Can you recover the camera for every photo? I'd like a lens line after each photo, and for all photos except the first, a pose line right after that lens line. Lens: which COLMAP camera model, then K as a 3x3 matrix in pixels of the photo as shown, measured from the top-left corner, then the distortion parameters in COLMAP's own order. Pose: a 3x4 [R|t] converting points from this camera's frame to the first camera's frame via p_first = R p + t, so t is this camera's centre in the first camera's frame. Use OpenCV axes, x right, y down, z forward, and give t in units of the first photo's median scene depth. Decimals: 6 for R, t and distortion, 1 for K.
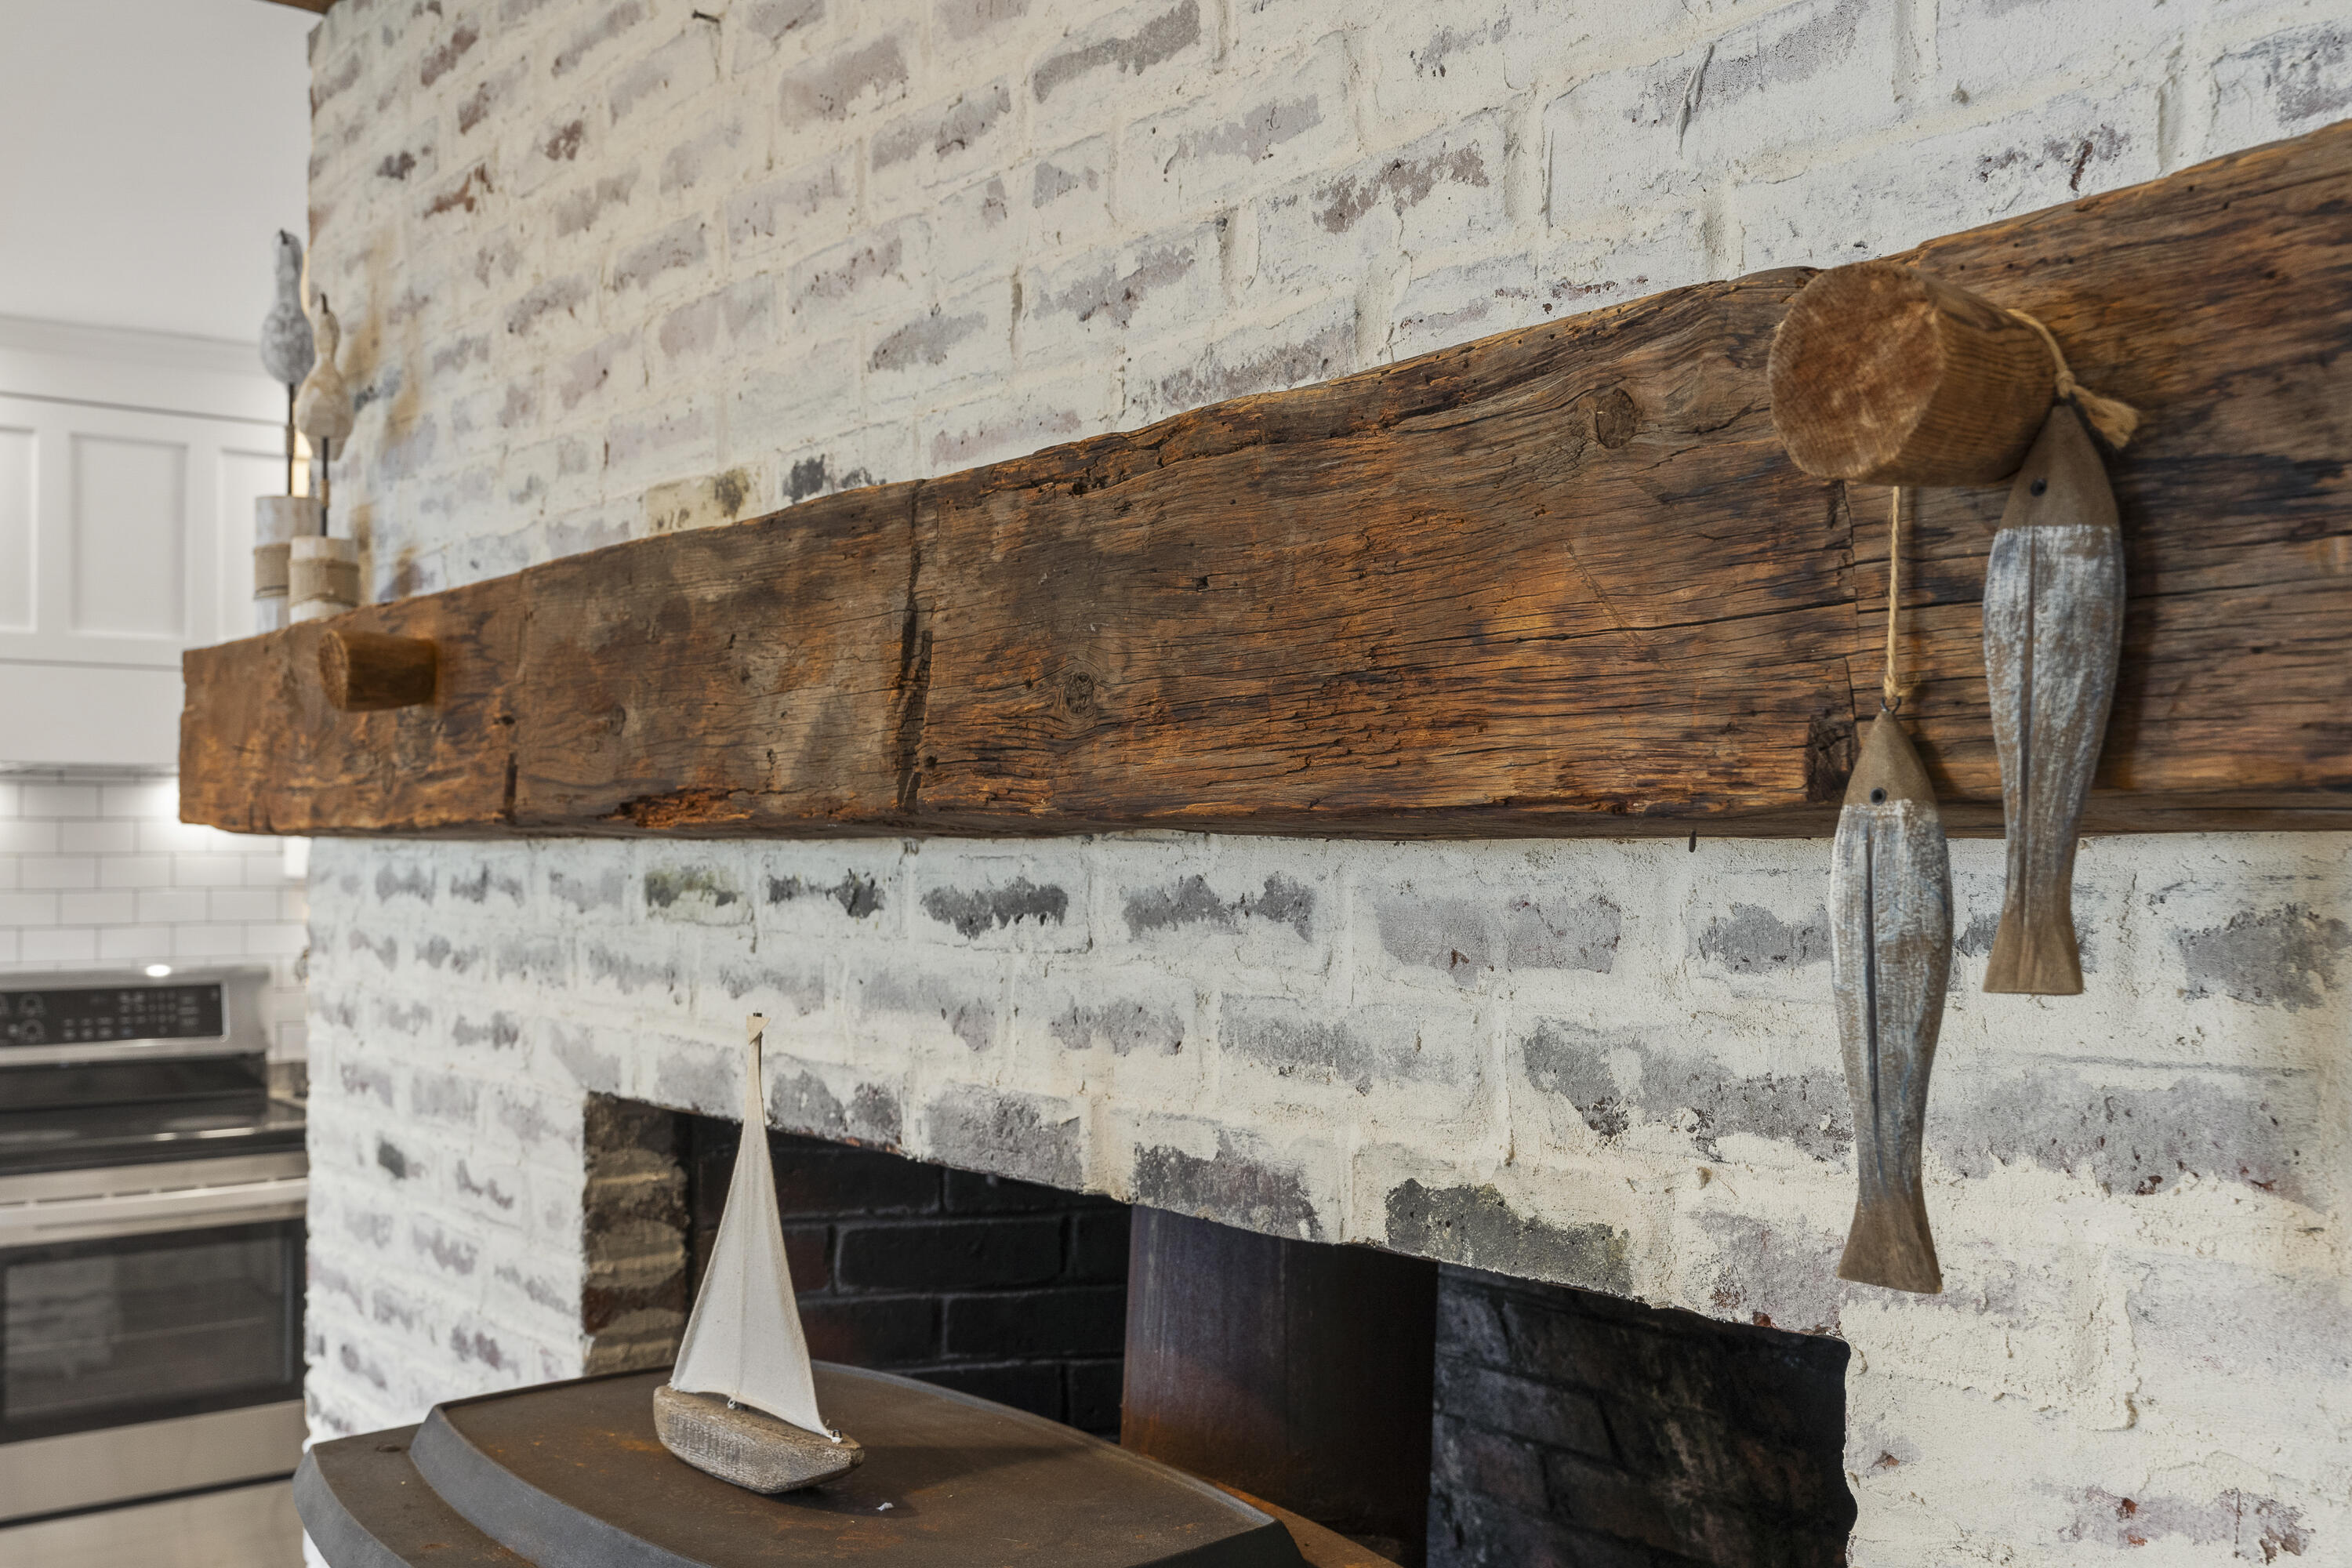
lens RADIAL K [[2305.1, 0, 1170.4], [0, 2305.1, 793.4], [0, 0, 1]] dist [0.010854, 0.000000]
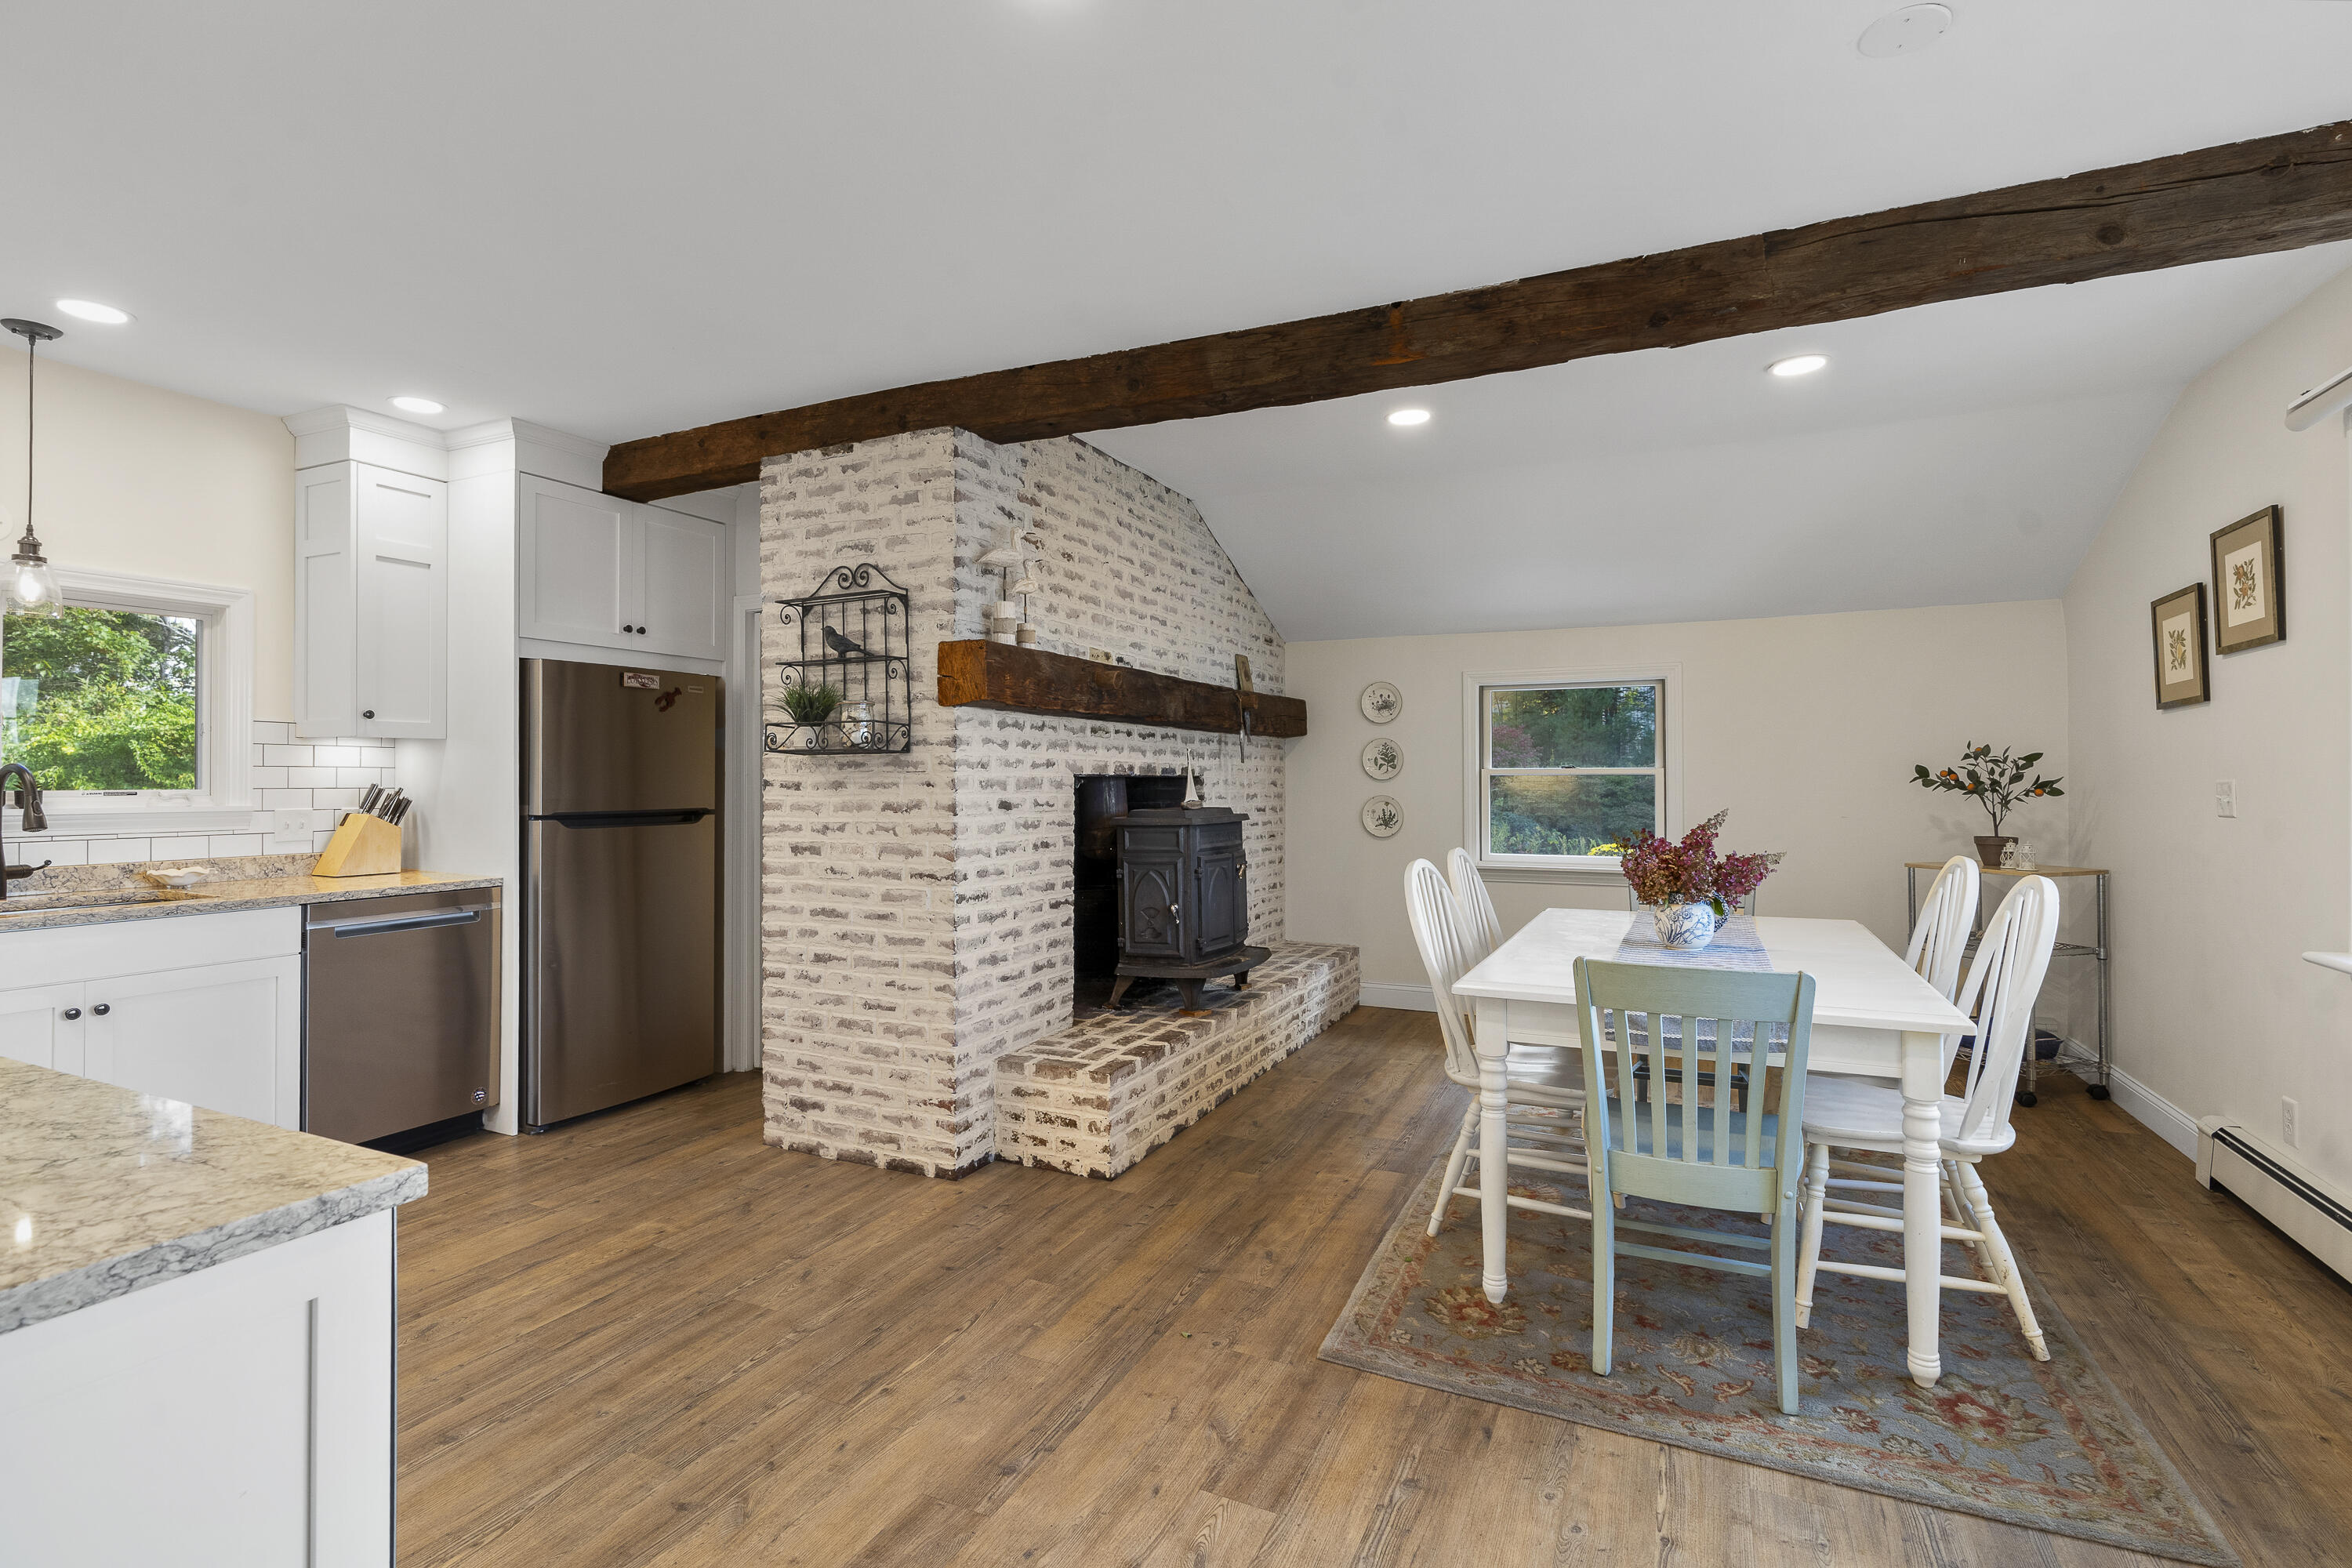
lens RADIAL K [[1067.9, 0, 1175.3], [0, 1067.9, 780.0], [0, 0, 1]] dist [-0.001453, -0.000061]
pose [[-0.451284, 0.003282, 0.892375, -2.630424], [-0.014309, 0.999838, -0.010913, 0.191273], [-0.892266, -0.017694, -0.451164, 2.111544]]
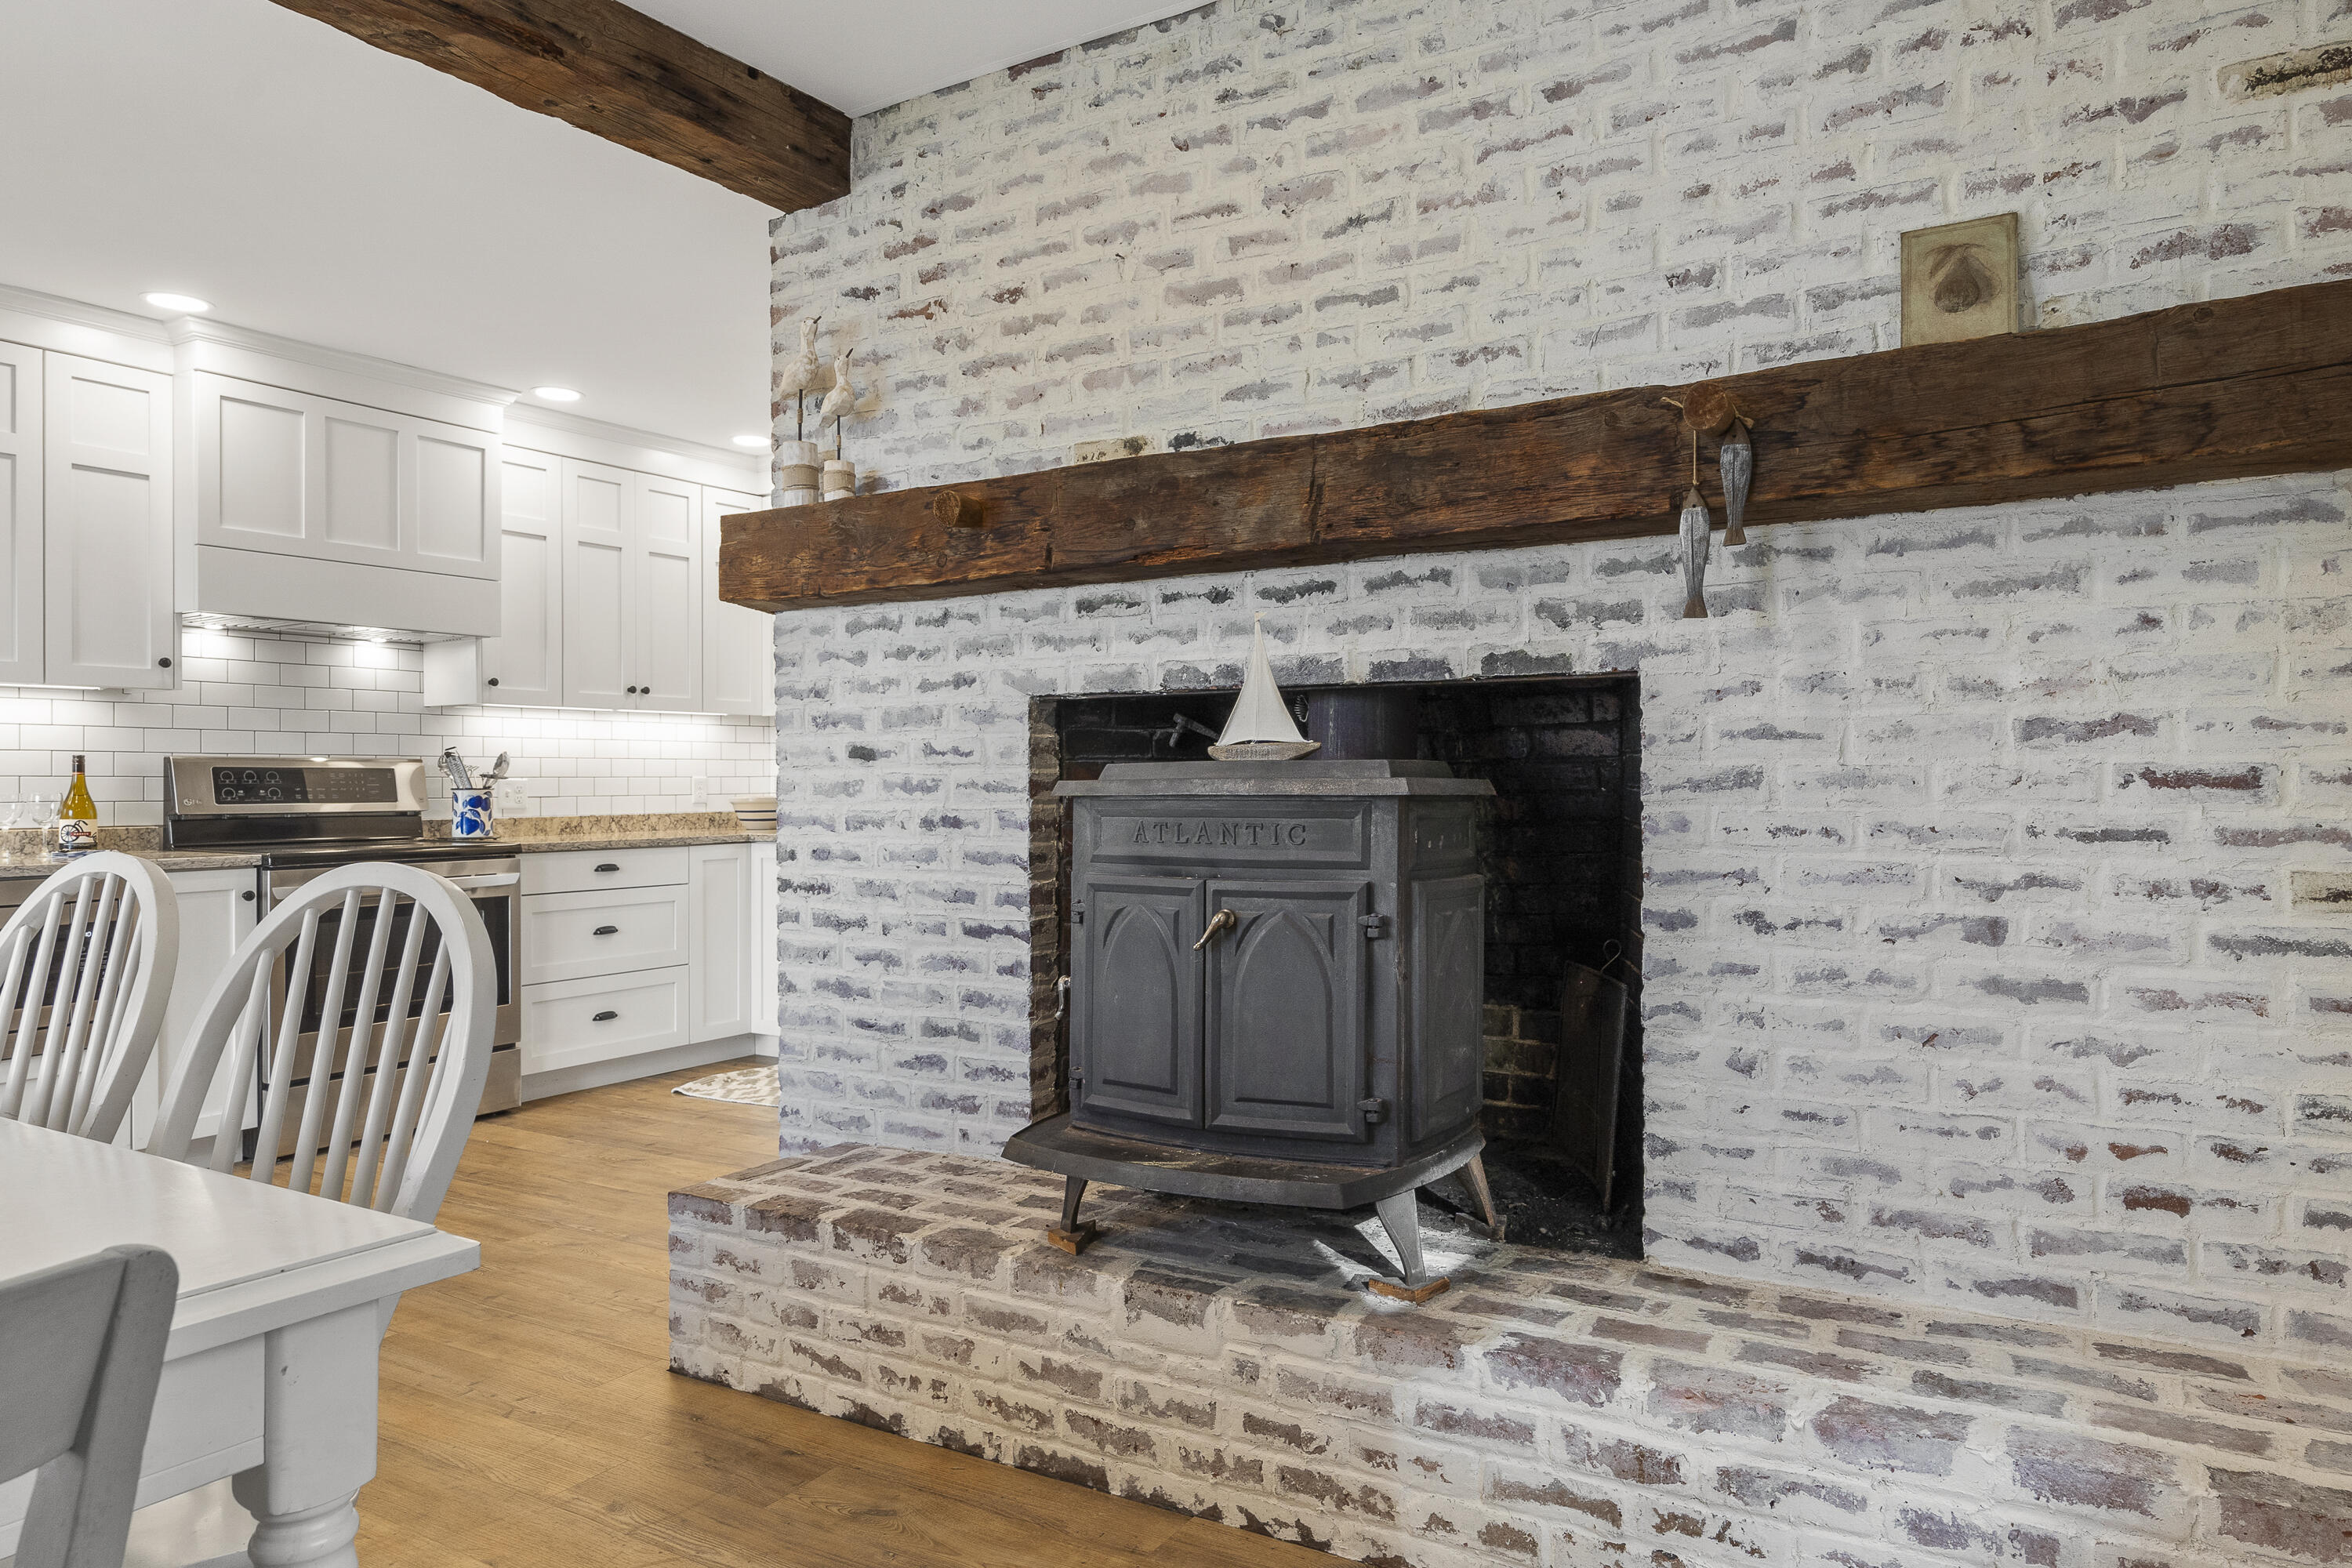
lens RADIAL K [[1449.2, 0, 1334.4], [0, 1449.2, 783.0], [0, 0, 1]] dist [-0.011118, 0.004308]
pose [[0.912562, -0.003960, 0.408919, -0.694314], [-0.002393, 0.999884, 0.015023, 0.234352], [-0.408932, -0.014688, 0.912447, -0.596091]]
